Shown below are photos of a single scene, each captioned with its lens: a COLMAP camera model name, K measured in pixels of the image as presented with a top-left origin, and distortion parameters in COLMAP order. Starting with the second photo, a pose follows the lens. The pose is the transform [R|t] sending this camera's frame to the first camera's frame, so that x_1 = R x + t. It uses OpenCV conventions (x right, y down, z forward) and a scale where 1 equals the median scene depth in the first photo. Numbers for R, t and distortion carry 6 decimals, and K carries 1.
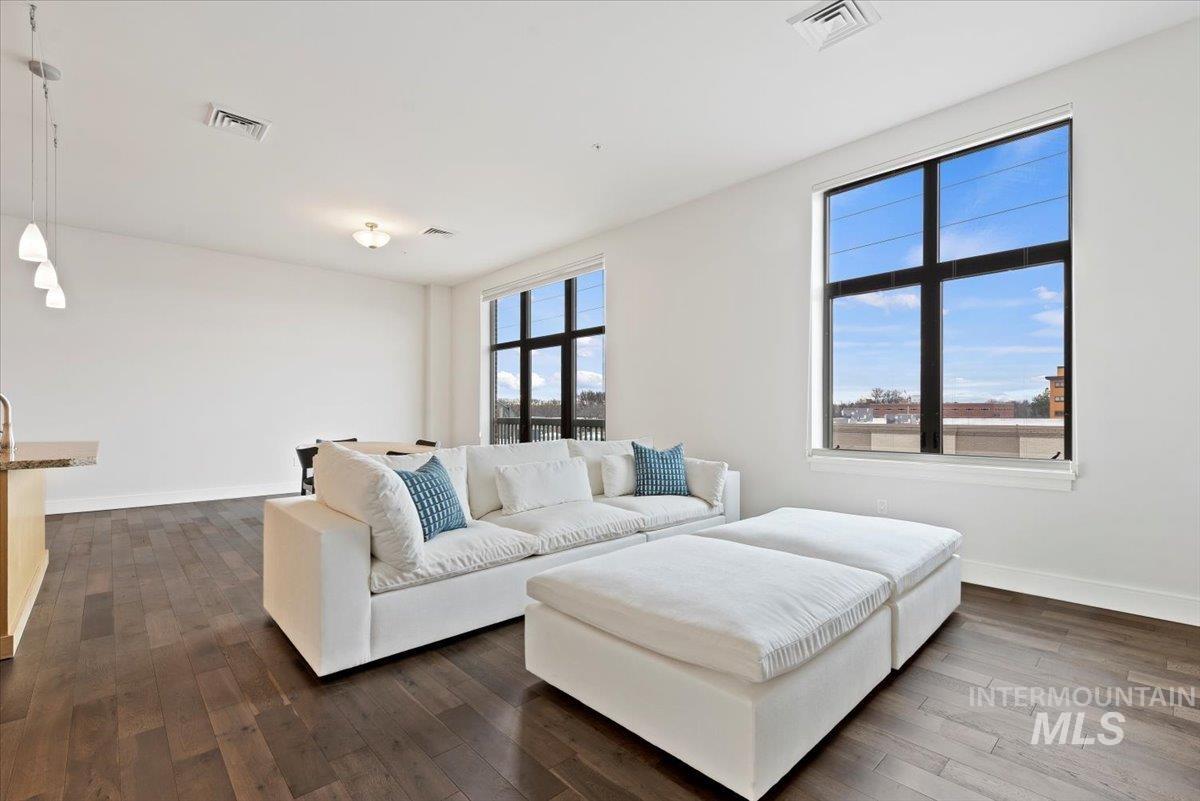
lens RADIAL K [[530.8, 0, 609.1], [0, 530.8, 412.3], [0, 0, 1]] dist [-0.001359, -0.000470]
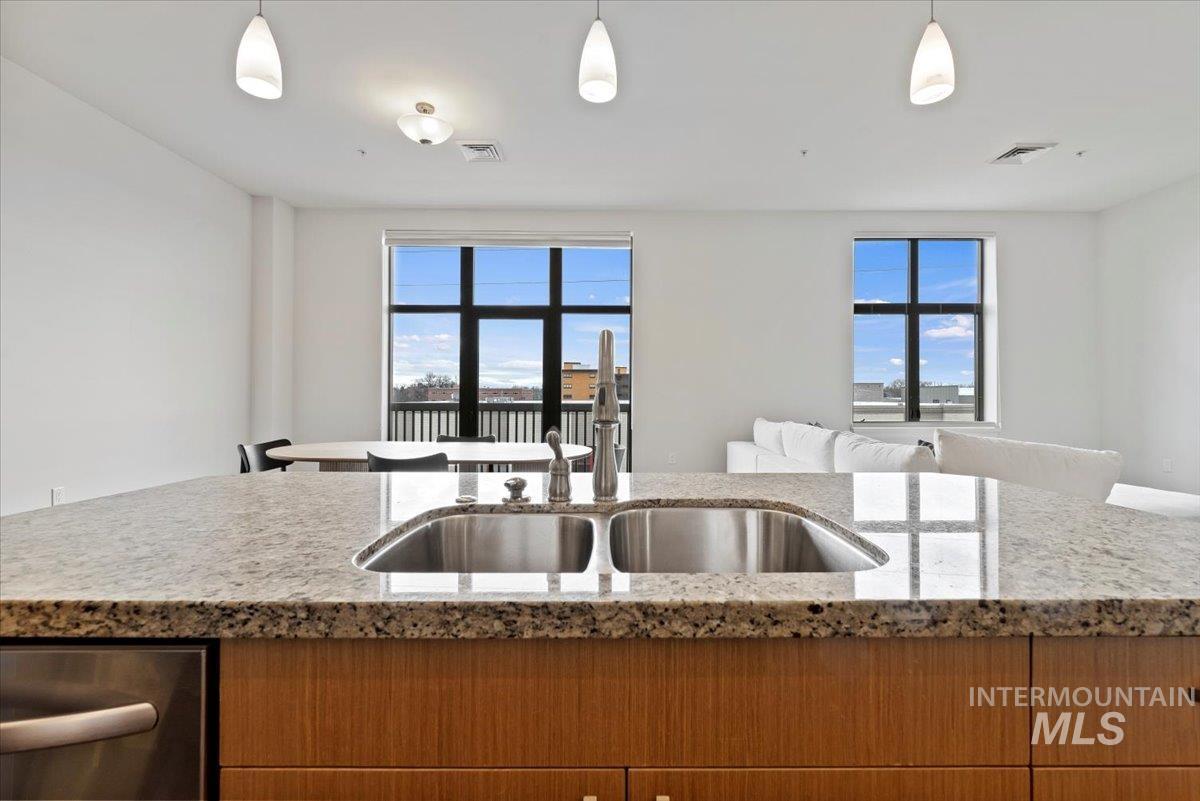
lens RADIAL K [[514.2, 0, 618.0], [0, 514.2, 391.3], [0, 0, 1]] dist [0.000532, -0.001658]
pose [[0.684590, 0.007770, 0.728887, -1.032277], [-0.000996, 0.999952, -0.009725, -0.000557], [-0.728927, 0.005931, 0.684565, 0.553978]]
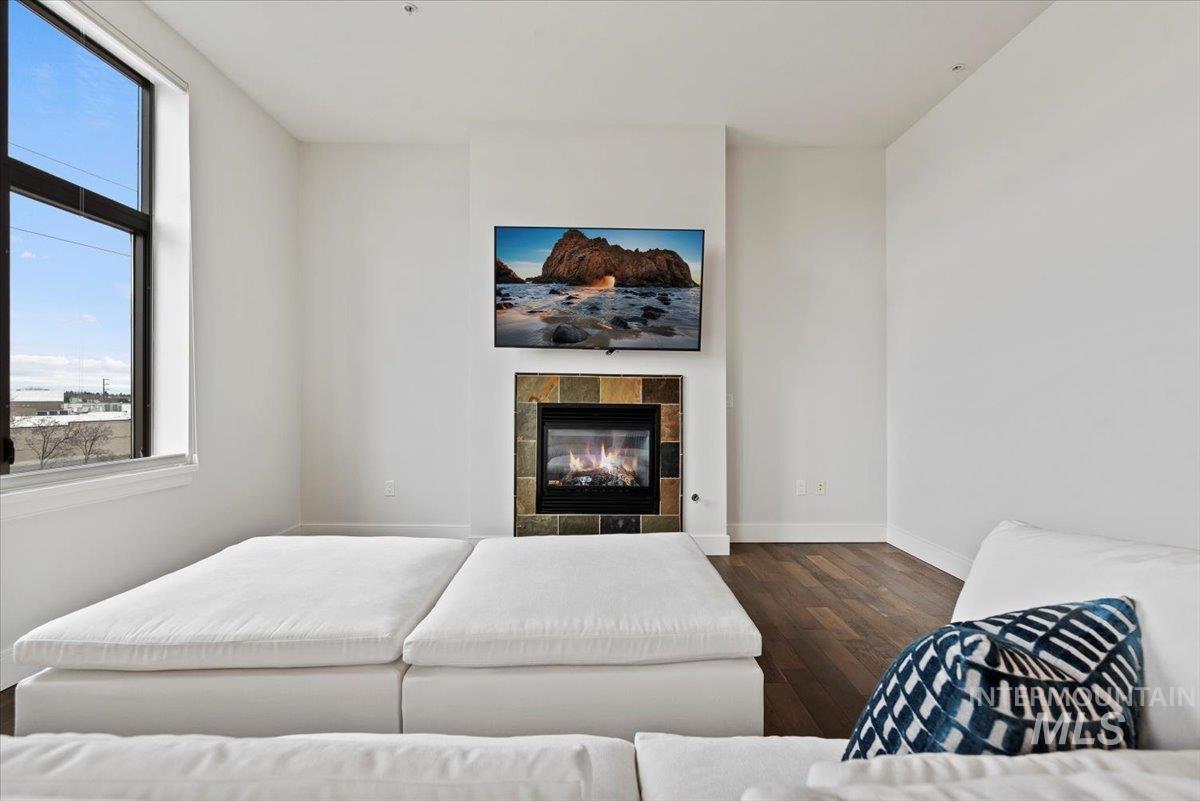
lens RADIAL K [[530.8, 0, 599.9], [0, 530.8, 407.0], [0, 0, 1]] dist [-0.001359, -0.000470]
pose [[-0.730693, -0.005579, 0.682684, -0.250724], [-0.000550, 0.999971, 0.007583, -0.001183], [-0.682706, 0.005165, -0.730675, 0.905038]]
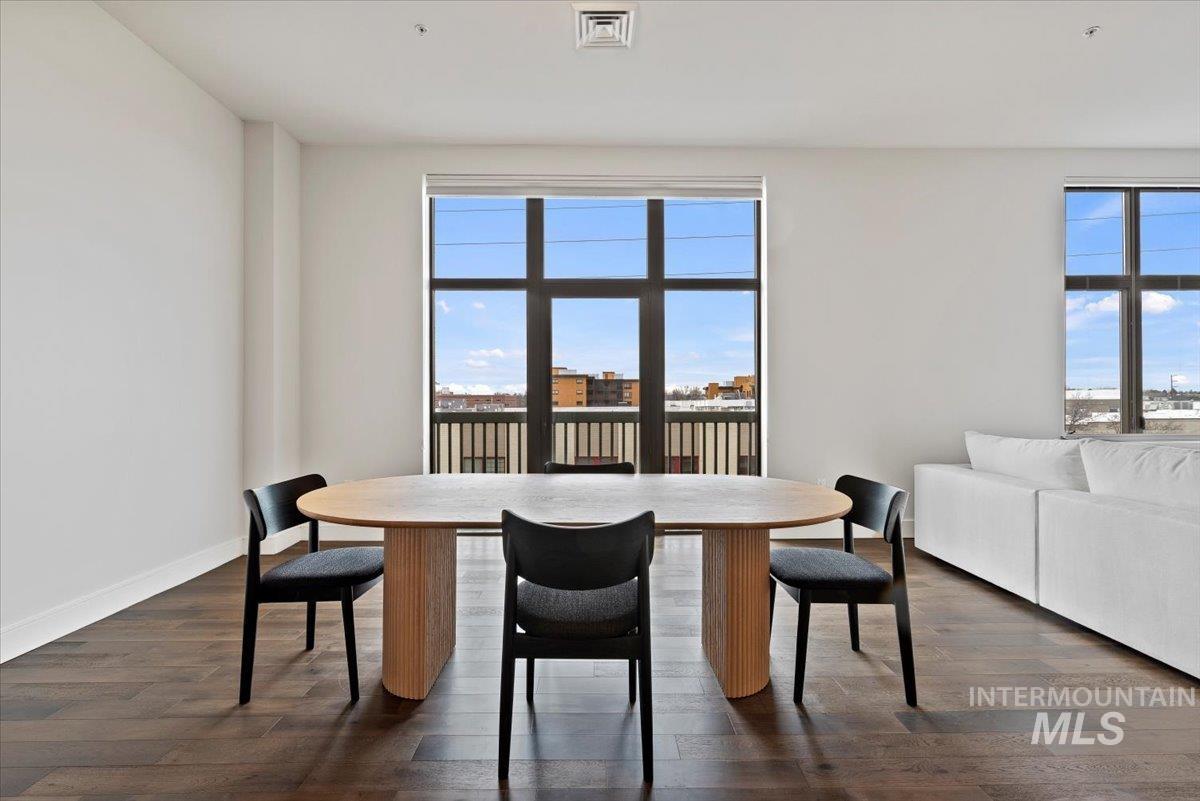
lens RADIAL K [[530.8, 0, 608.6], [0, 530.8, 401.9], [0, 0, 1]] dist [-0.001359, -0.000470]
pose [[0.680520, -0.001367, 0.732728, -0.976218], [0.003611, 0.999992, -0.001488, 0.001383], [-0.732721, 0.003659, 0.680520, 0.979093]]
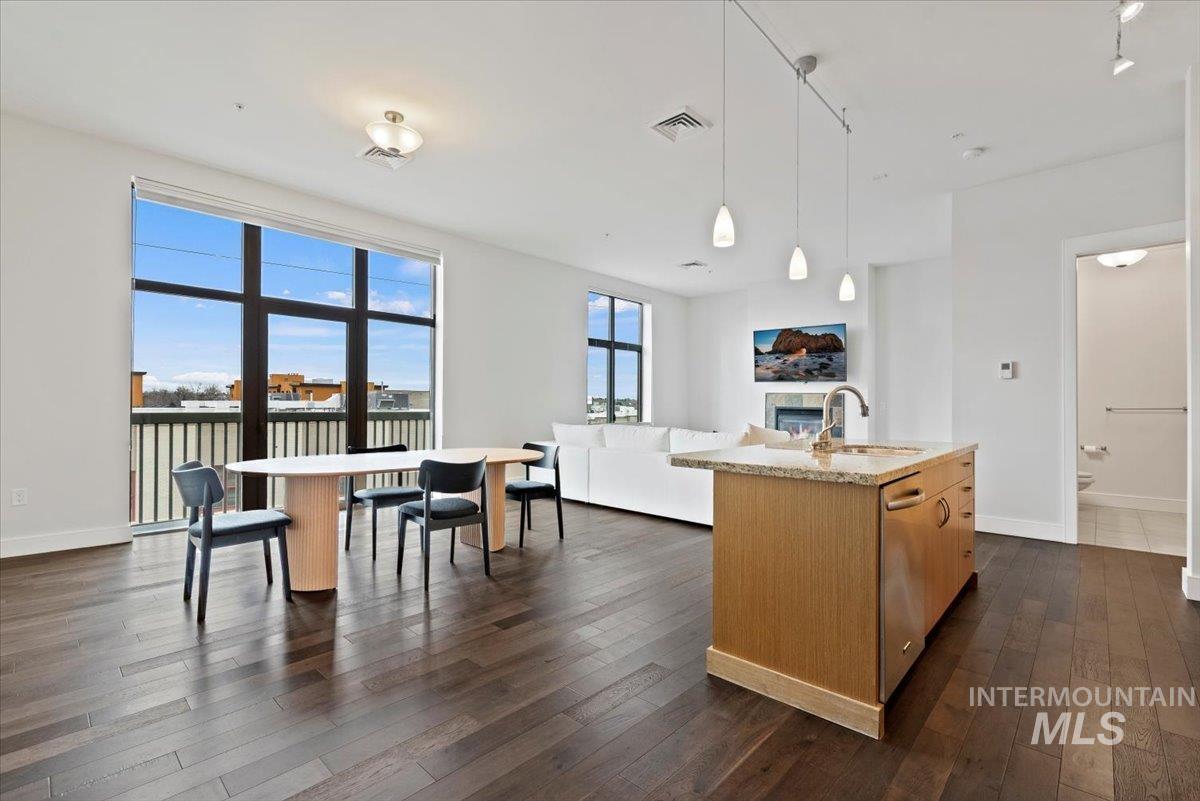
lens RADIAL K [[514.2, 0, 607.9], [0, 514.2, 405.3], [0, 0, 1]] dist [0.000532, -0.001658]
pose [[-0.059301, -0.001995, 0.998238, -1.508403], [-0.005918, 0.999981, 0.001647, -0.004544], [-0.998223, -0.005809, -0.059311, 1.071332]]
